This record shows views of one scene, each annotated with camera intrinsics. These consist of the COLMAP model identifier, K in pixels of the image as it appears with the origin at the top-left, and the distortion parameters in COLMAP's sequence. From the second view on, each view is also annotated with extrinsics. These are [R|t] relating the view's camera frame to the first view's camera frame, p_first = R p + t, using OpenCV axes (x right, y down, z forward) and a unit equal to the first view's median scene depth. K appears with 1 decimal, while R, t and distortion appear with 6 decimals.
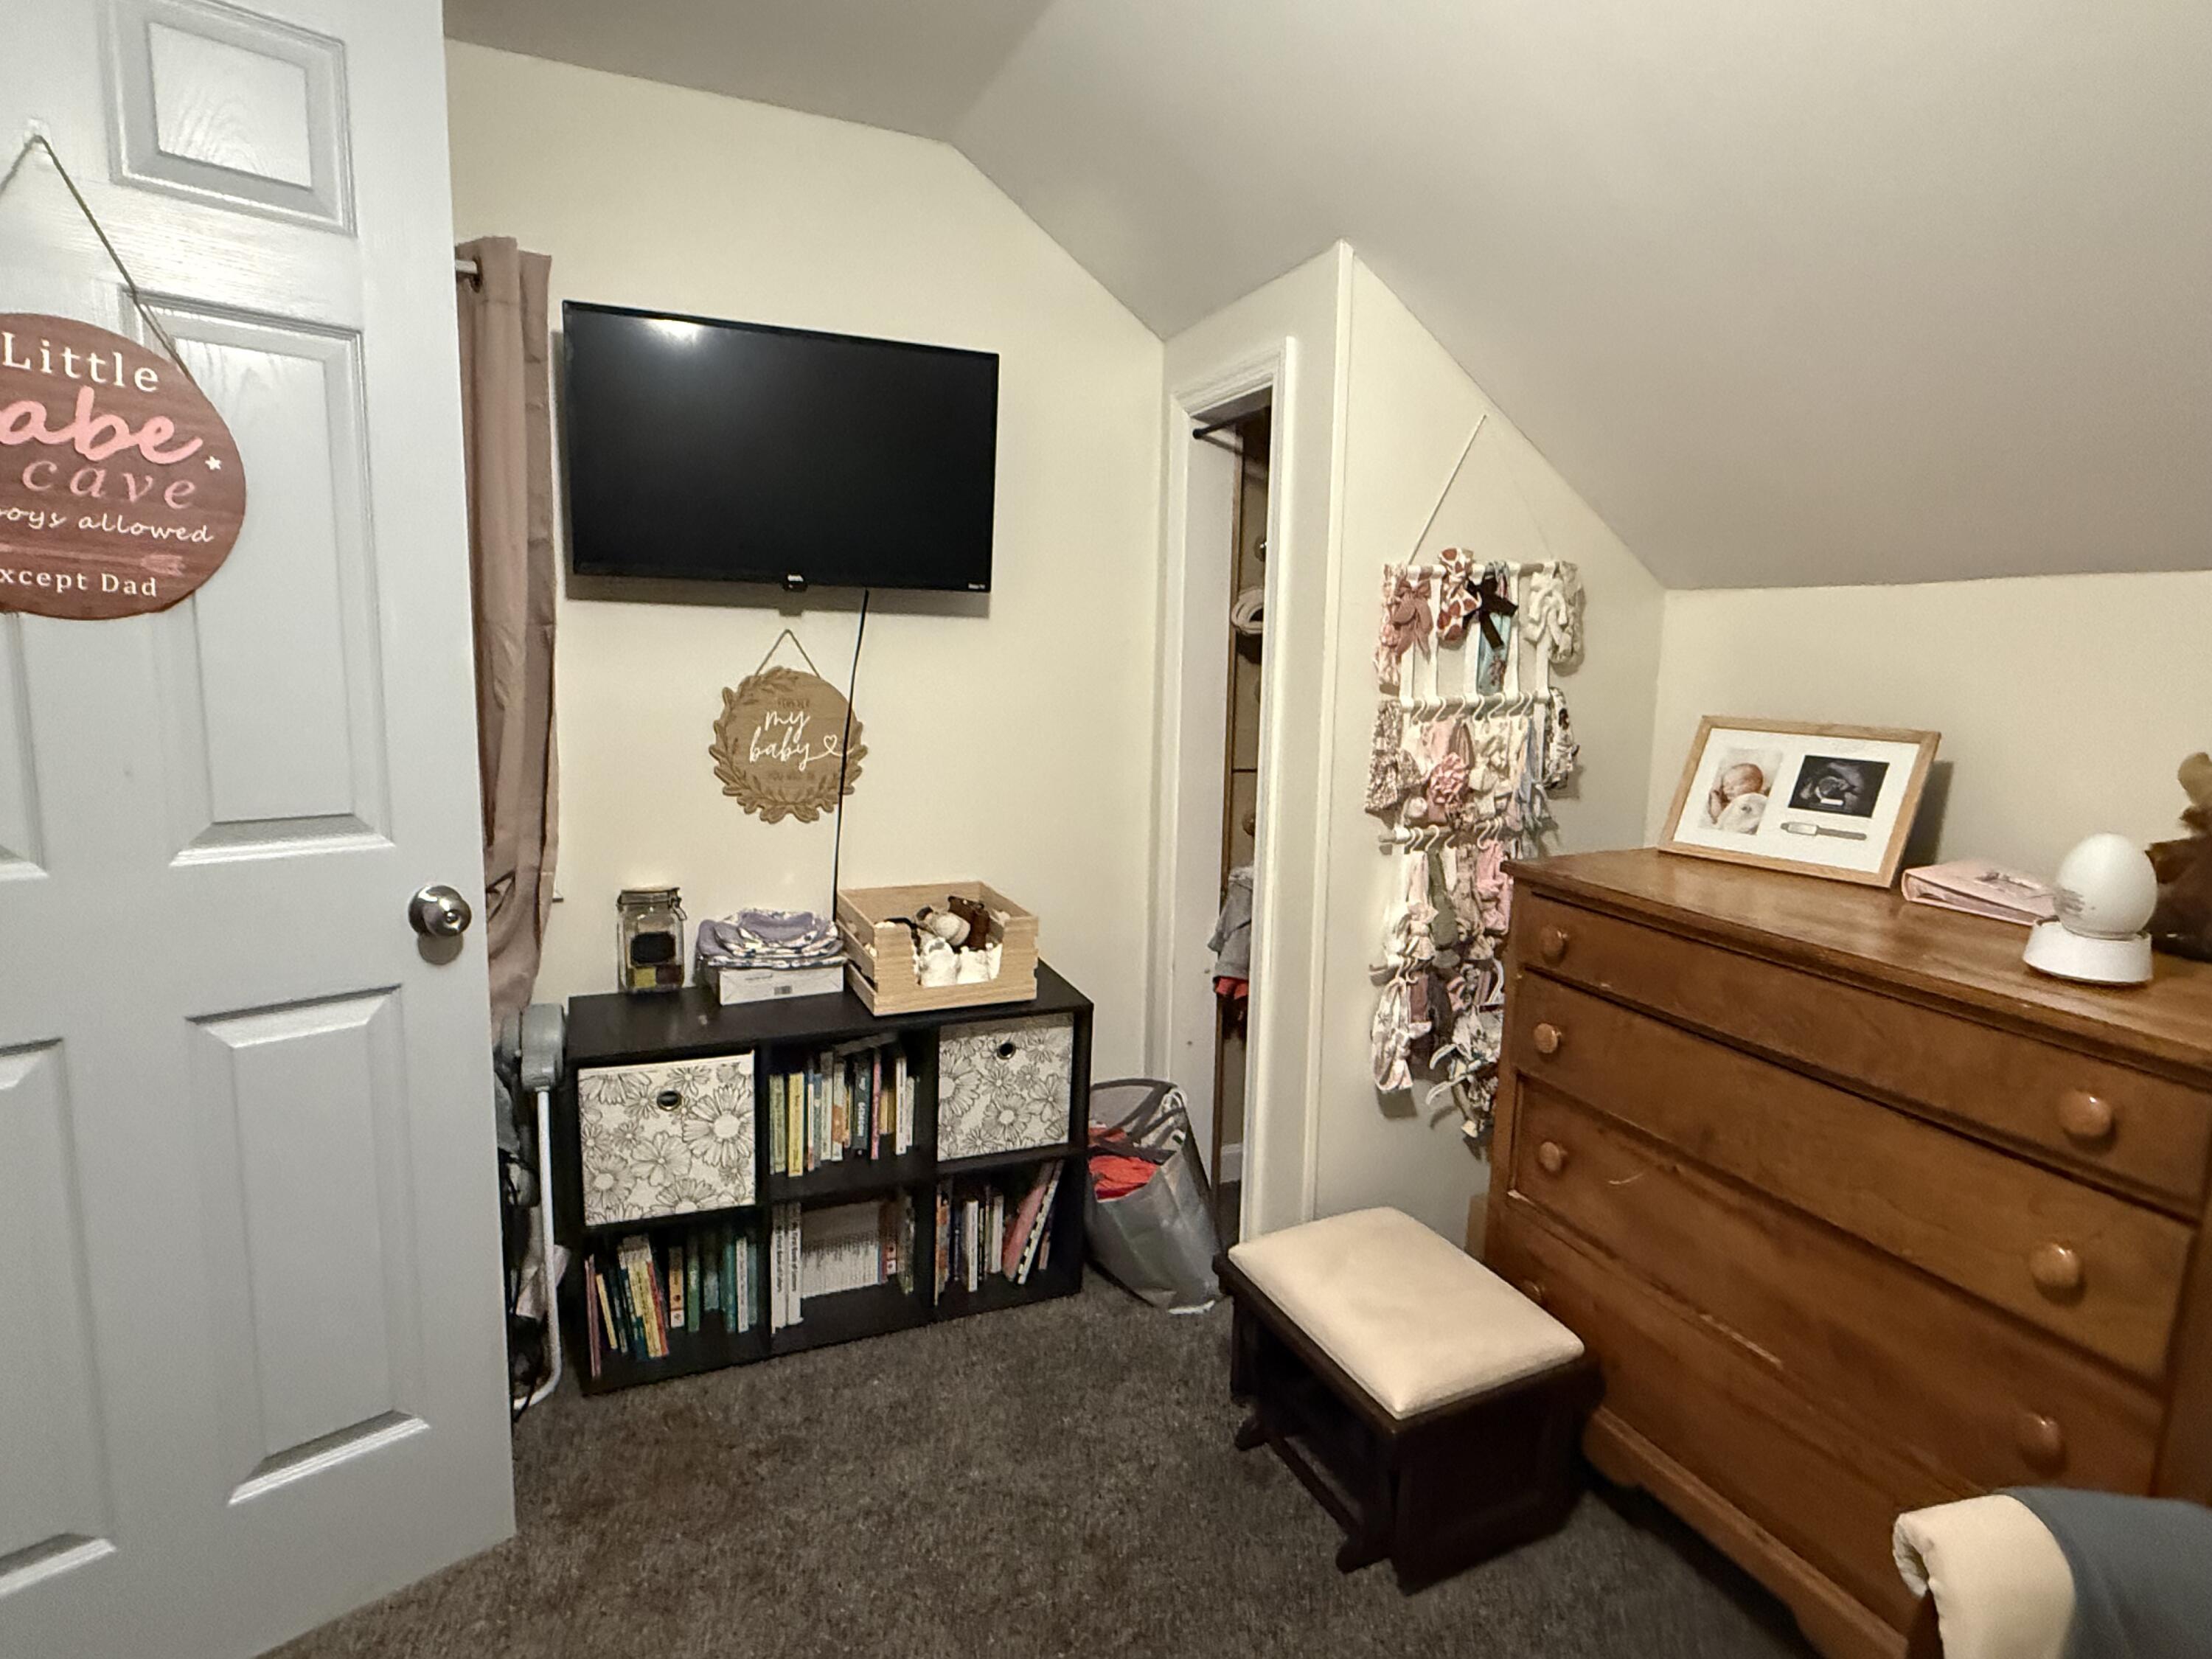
lens RADIAL K [[1176.7, 0, 1101.3], [0, 1176.7, 821.2], [0, 0, 1]] dist [-0.005803, -0.000129]
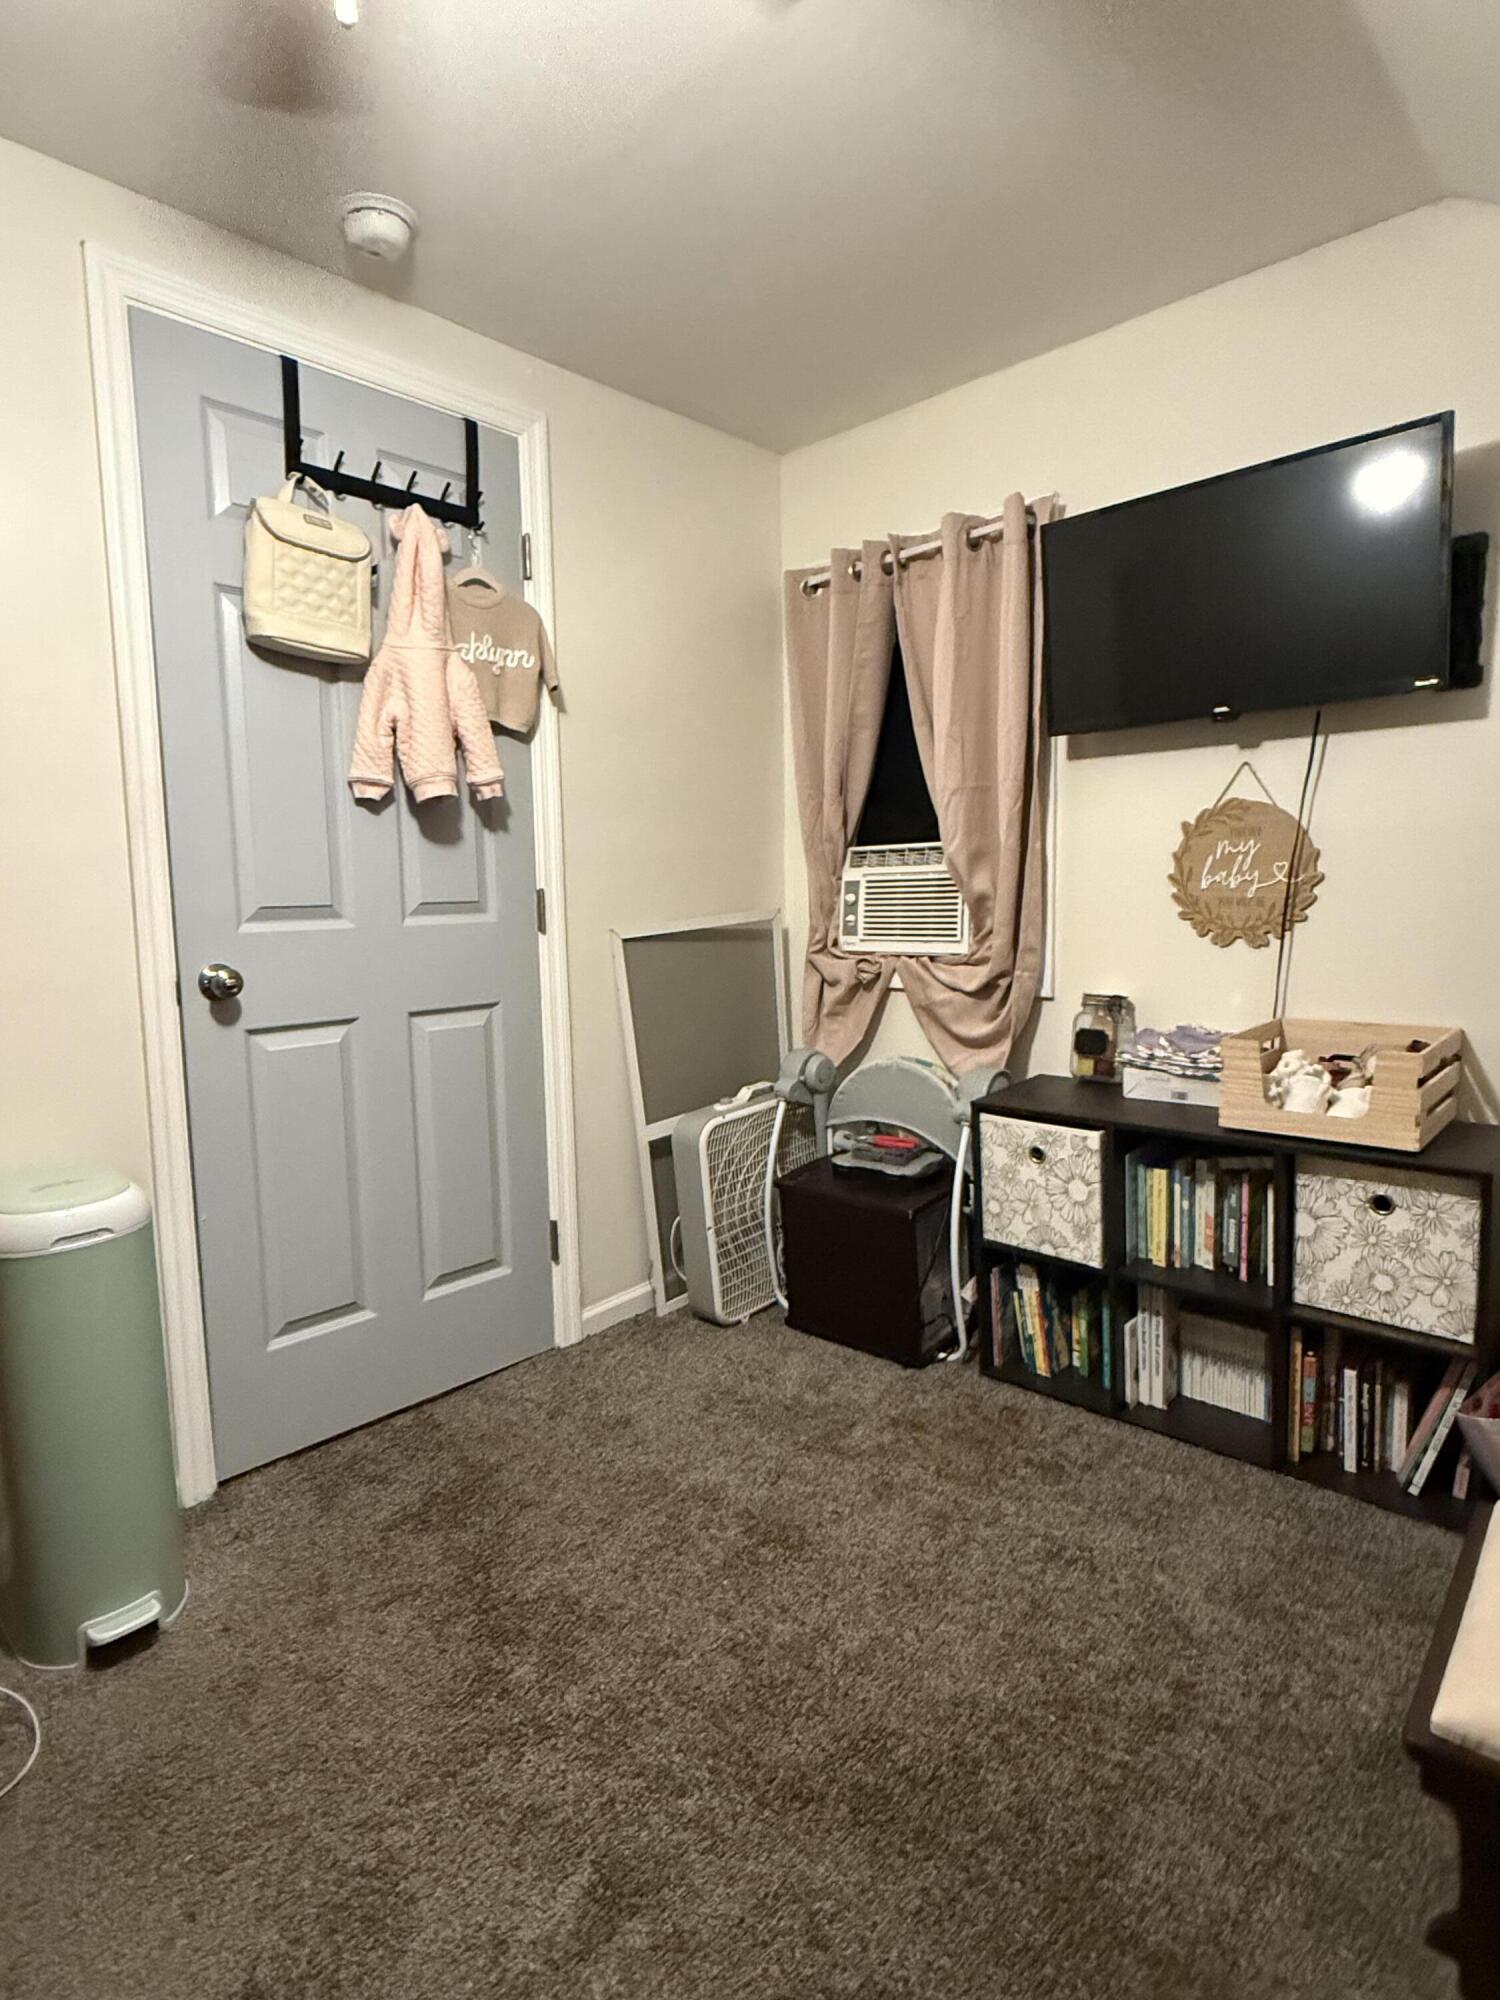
lens RADIAL K [[1063.9, 0, 746.6], [0, 1063.9, 997.6], [0, 0, 1]] dist [-0.005803, -0.000129]
pose [[0.393965, 0.060875, -0.917107, 0.454530], [-0.097722, 0.994923, 0.024062, 0.069115], [0.913916, 0.080142, 0.397913, 0.241569]]
